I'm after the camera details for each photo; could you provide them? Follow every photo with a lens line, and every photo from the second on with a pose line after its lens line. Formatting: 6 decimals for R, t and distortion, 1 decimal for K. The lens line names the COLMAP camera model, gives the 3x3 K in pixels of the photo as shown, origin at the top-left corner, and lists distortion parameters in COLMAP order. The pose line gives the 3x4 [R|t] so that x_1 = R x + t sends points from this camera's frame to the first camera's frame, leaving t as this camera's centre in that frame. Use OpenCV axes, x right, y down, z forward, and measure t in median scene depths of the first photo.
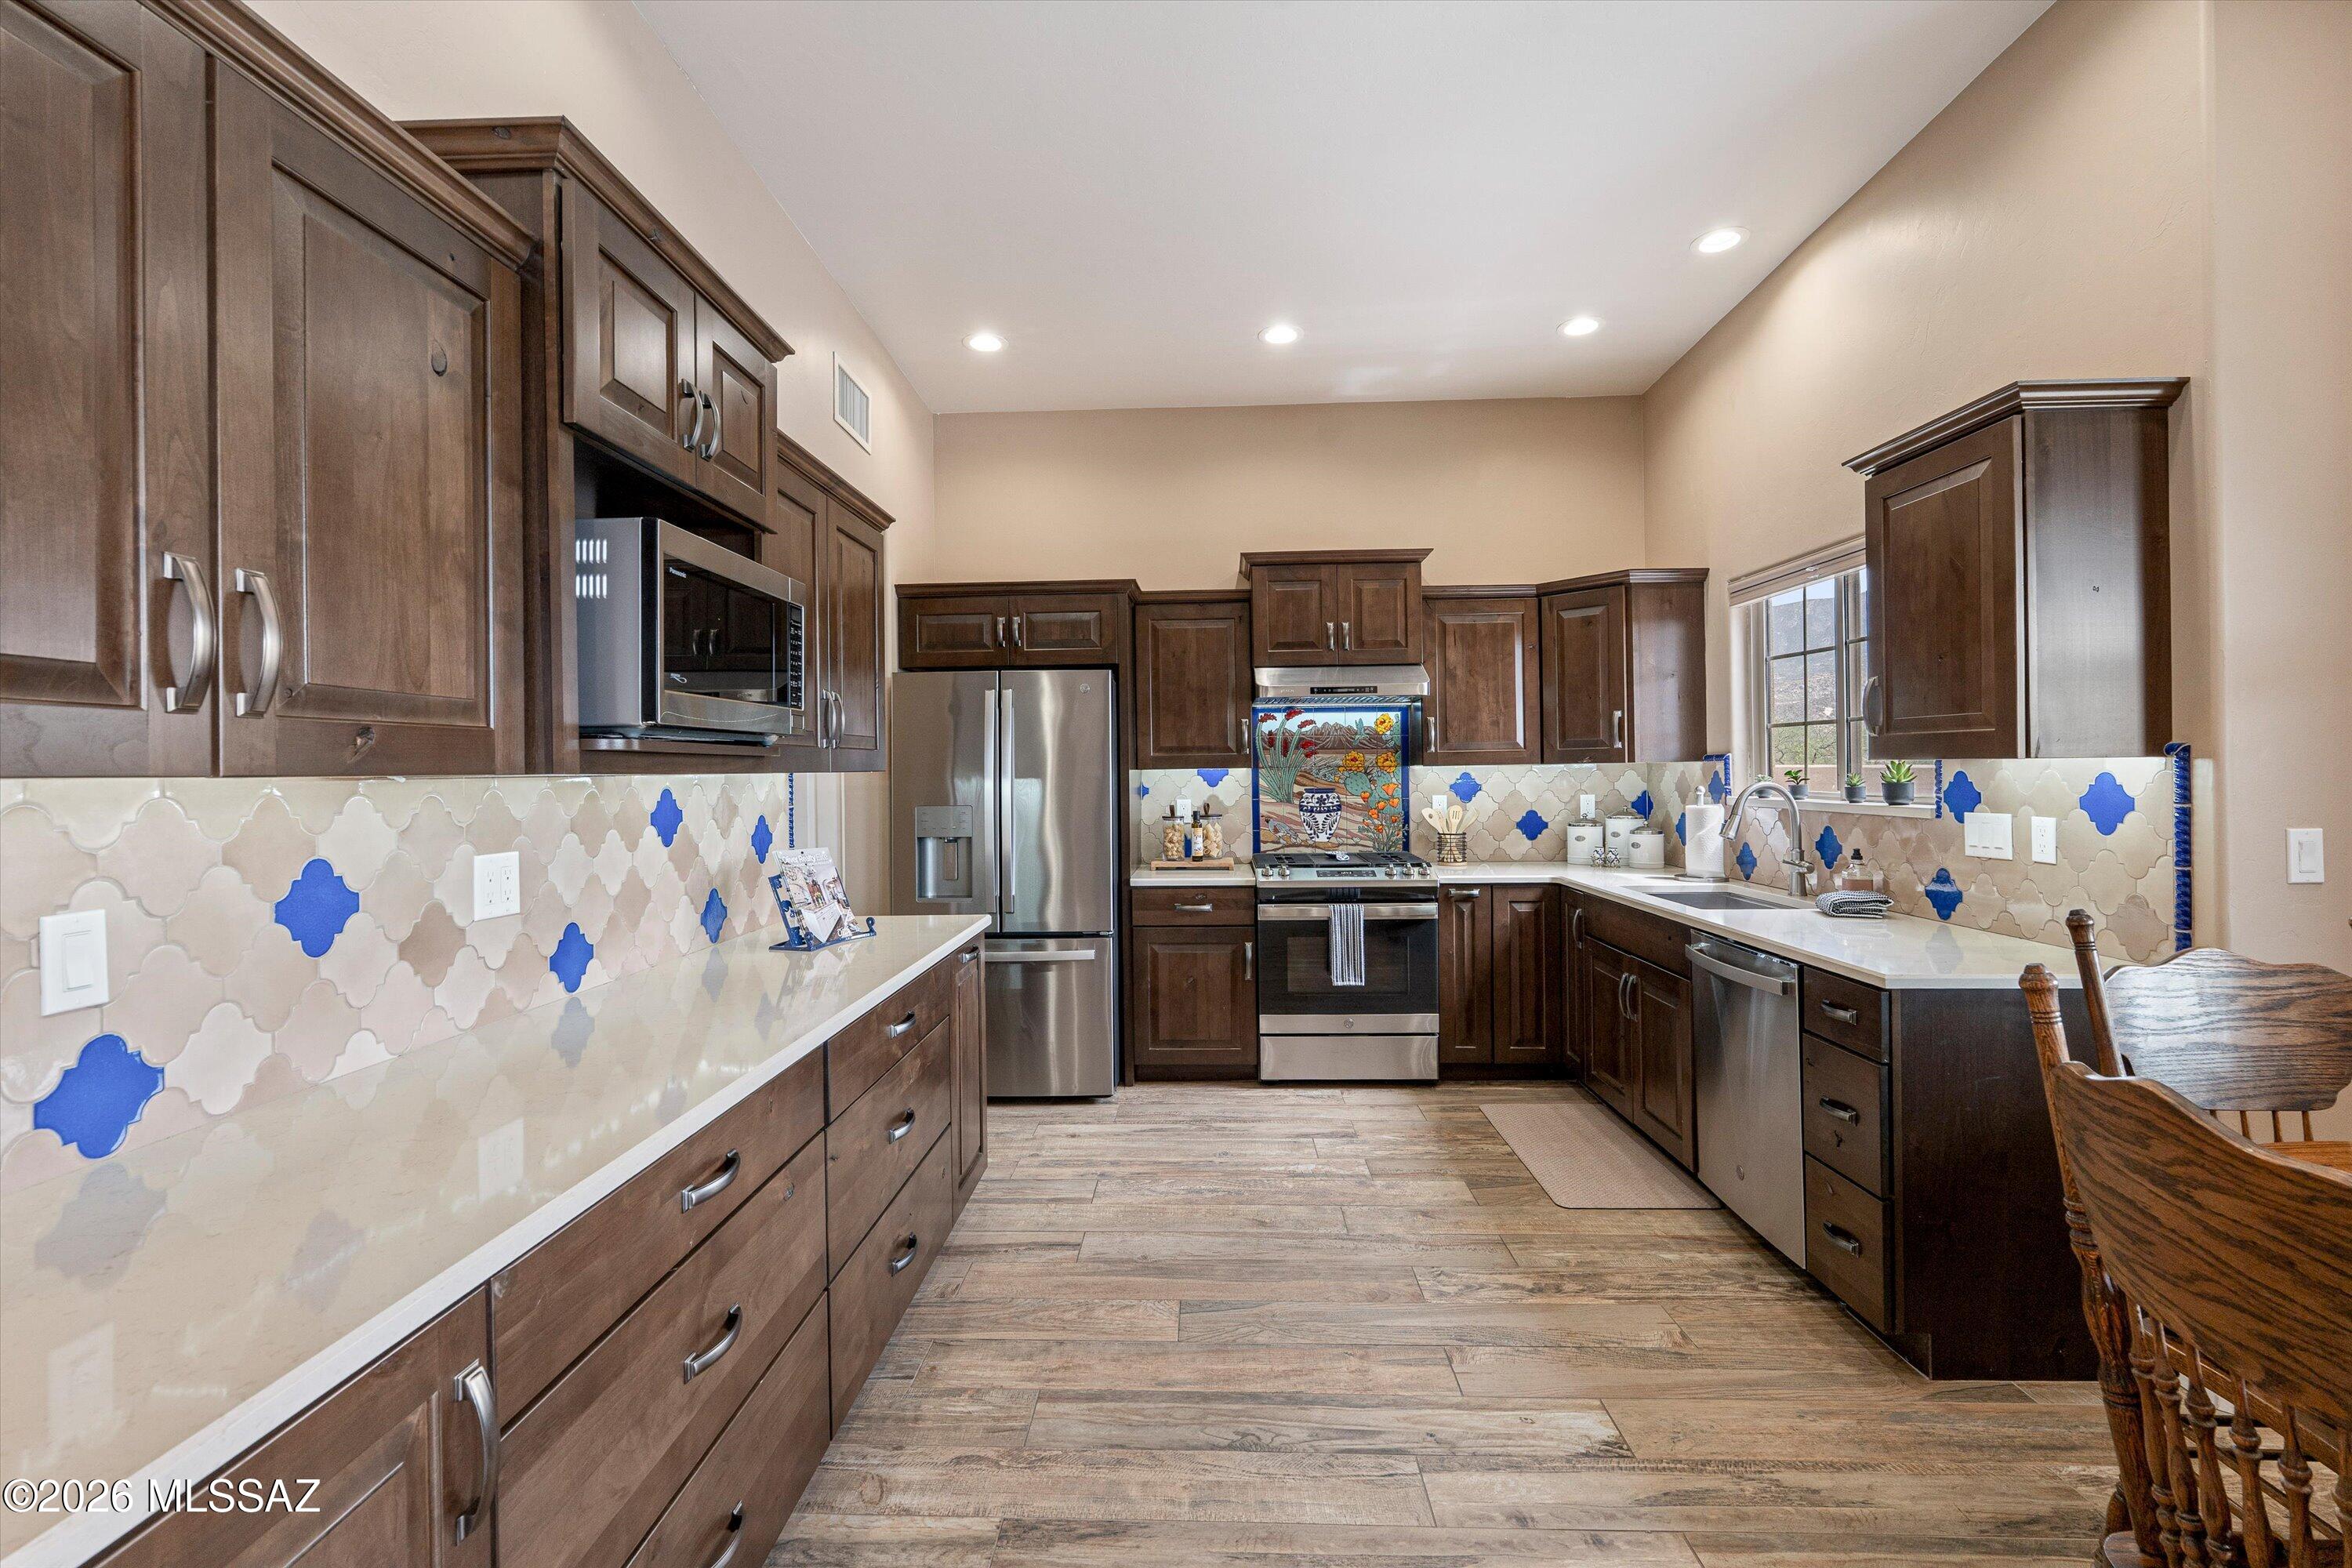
lens RADIAL K [[1039.6, 0, 1166.1], [0, 1039.6, 766.1], [0, 0, 1]] dist [-0.008209, -0.000722]
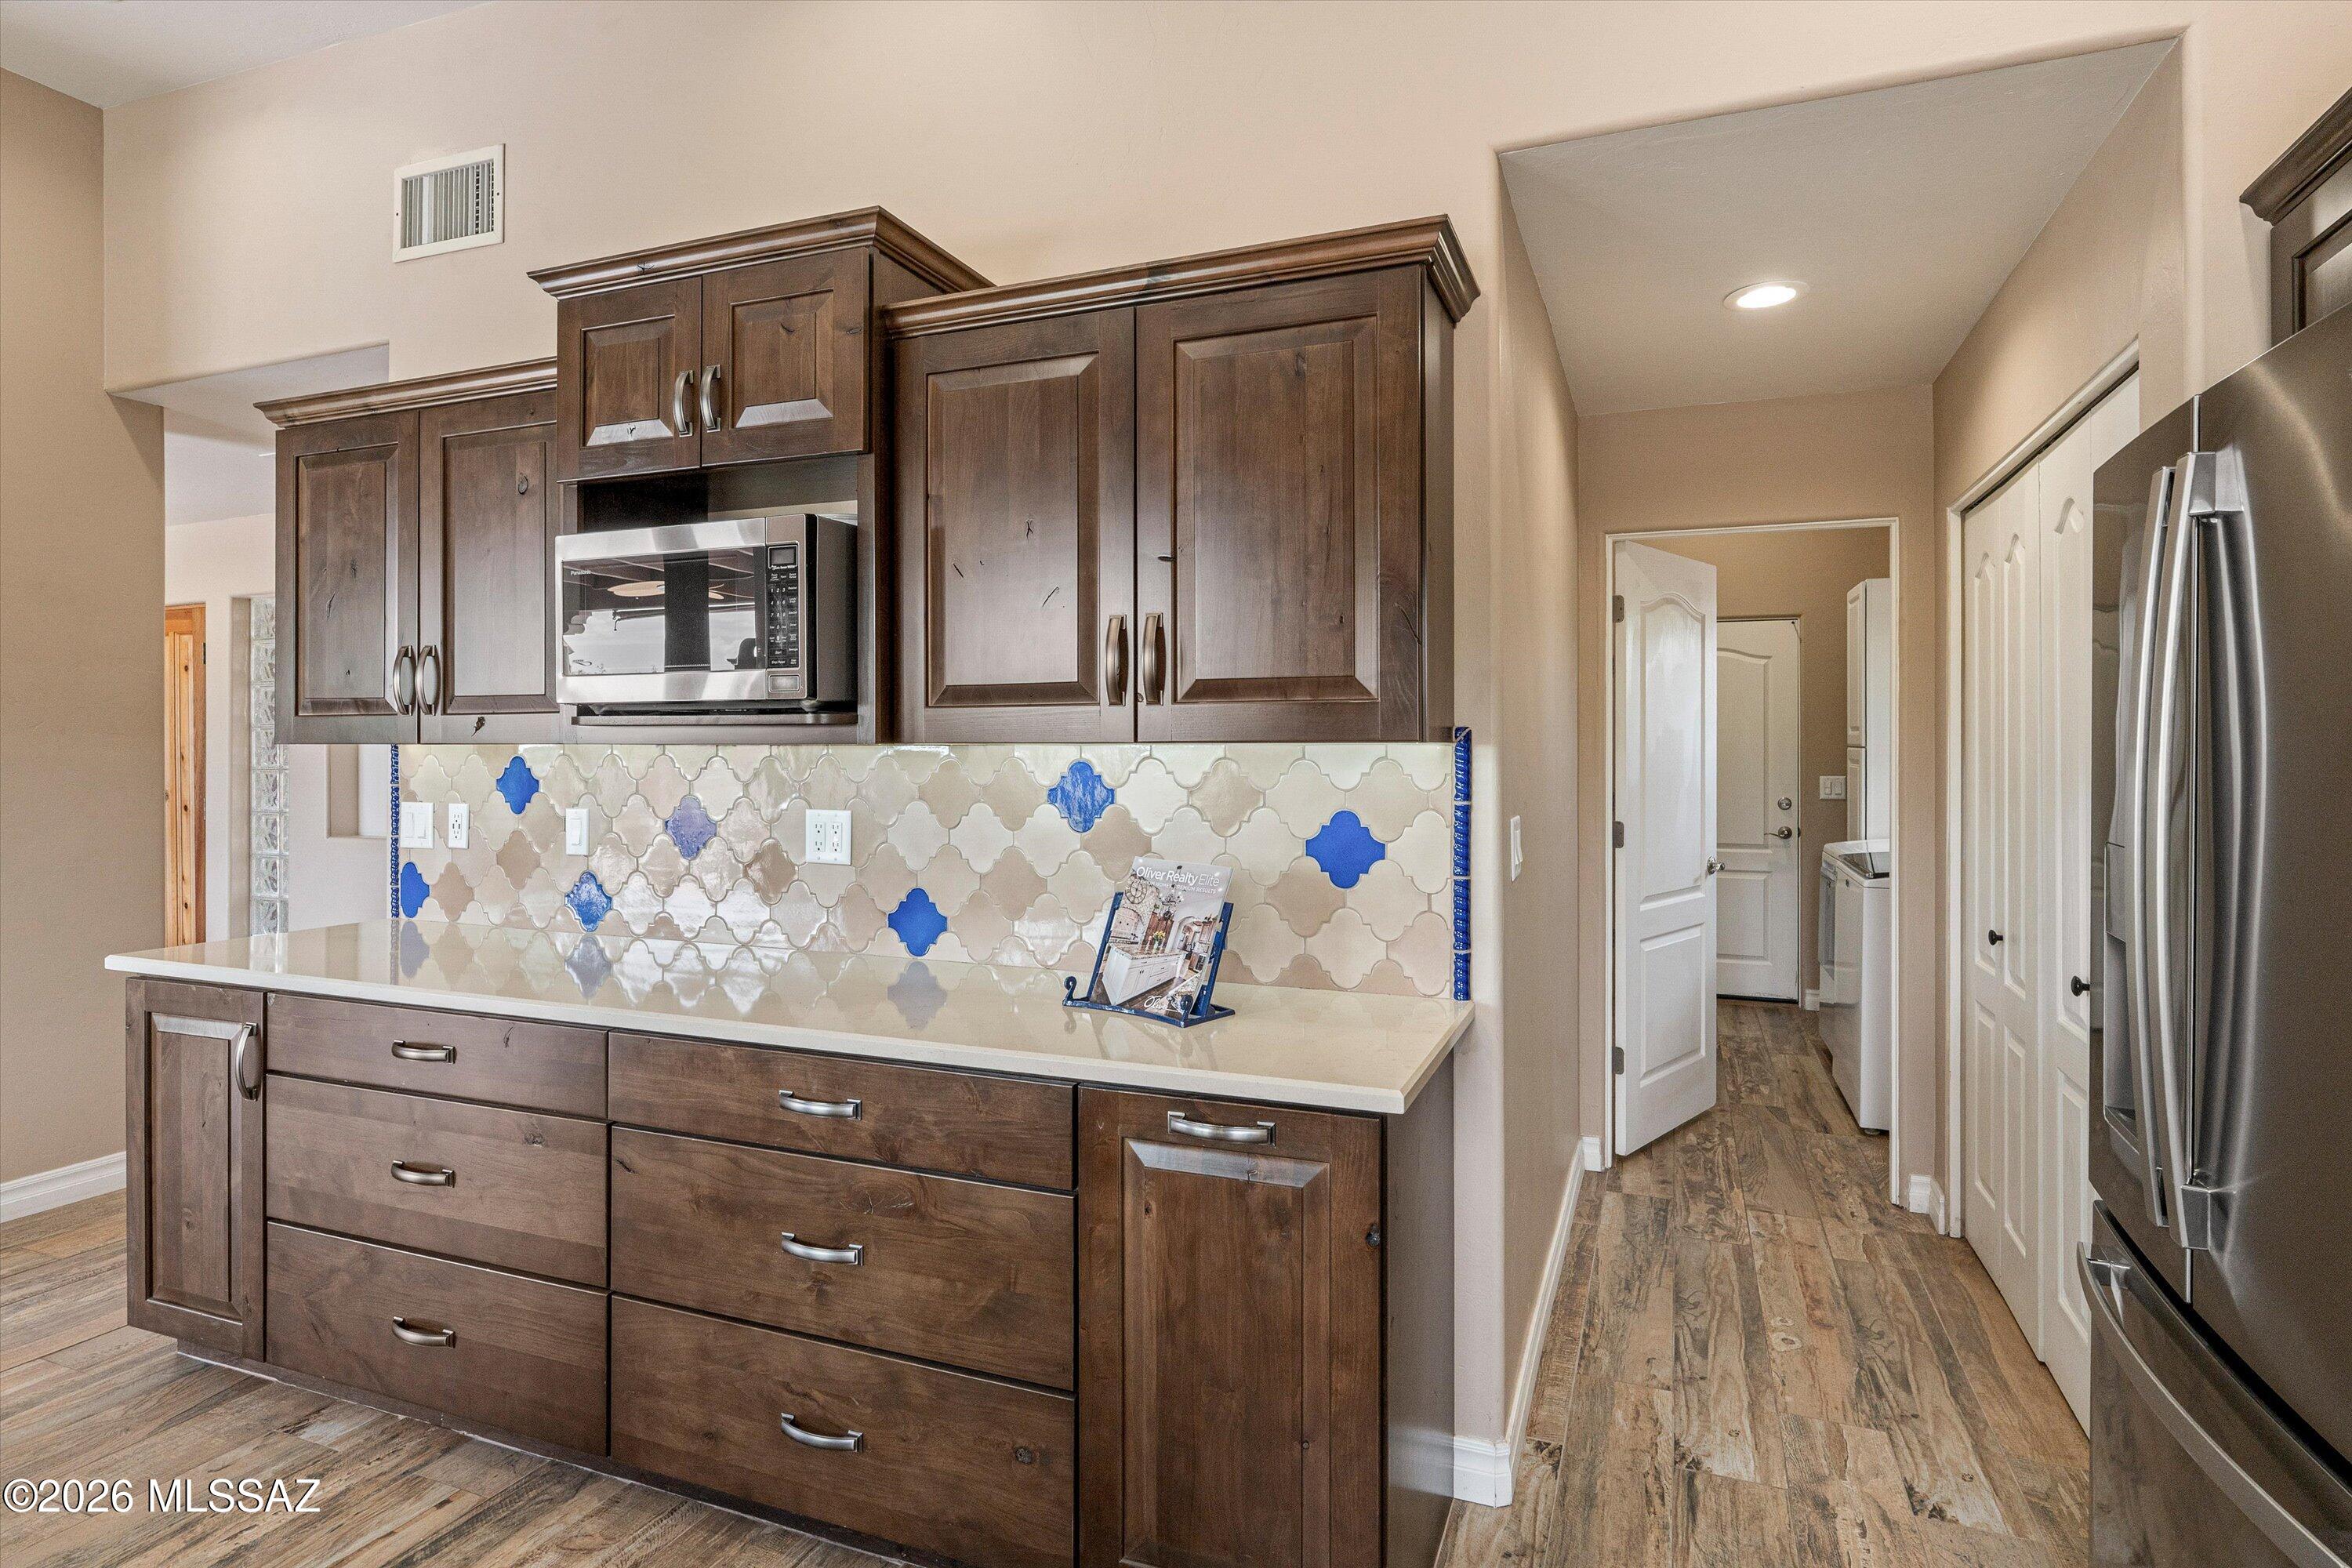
lens RADIAL K [[1248.3, 0, 1178.3], [0, 1248.3, 759.9], [0, 0, 1]] dist [0.001724, 0.000536]
pose [[-0.329932, 0.013946, -0.943902, 0.249382], [0.000753, 0.999894, 0.014510, 0.003721], [0.944004, 0.004076, -0.329908, 0.823861]]
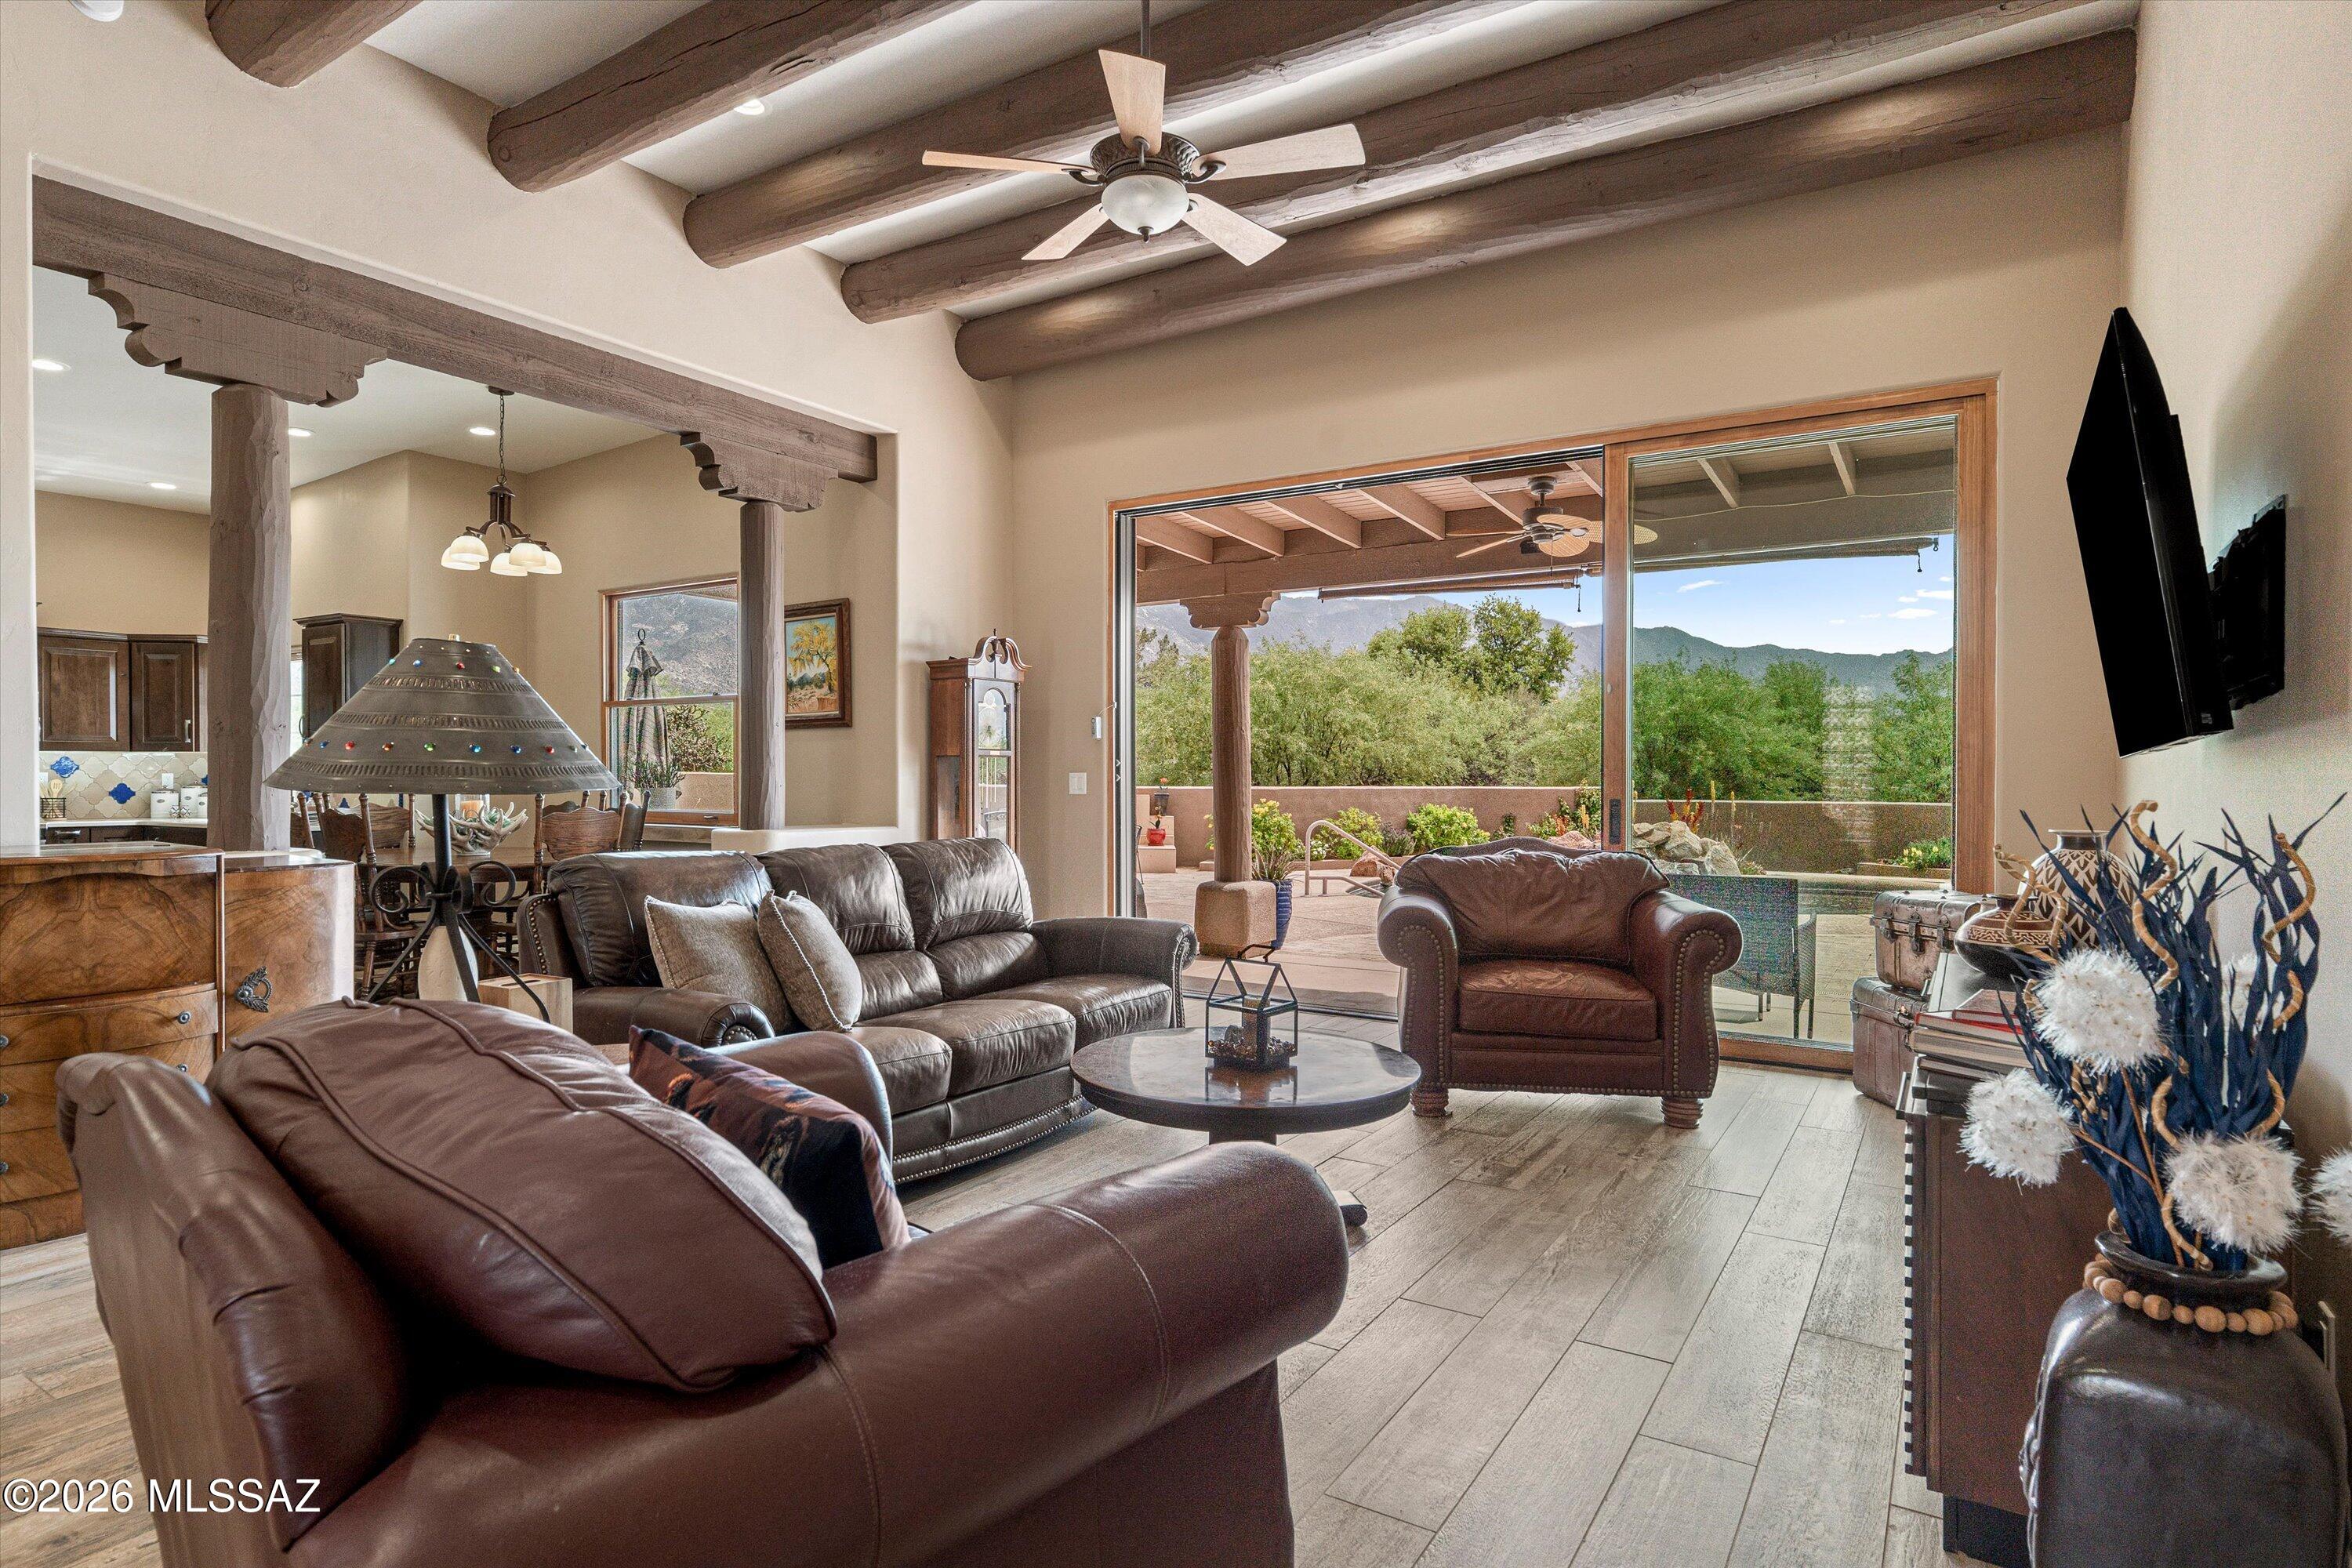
lens RADIAL K [[1248.3, 0, 1165.9], [0, 1248.3, 787.2], [0, 0, 1]] dist [0.001724, 0.000536]
pose [[0.498799, -0.000727, 0.866718, -0.490170], [-0.006100, 0.999972, 0.004349, 0.034537], [-0.866696, -0.007456, 0.498780, -1.282423]]
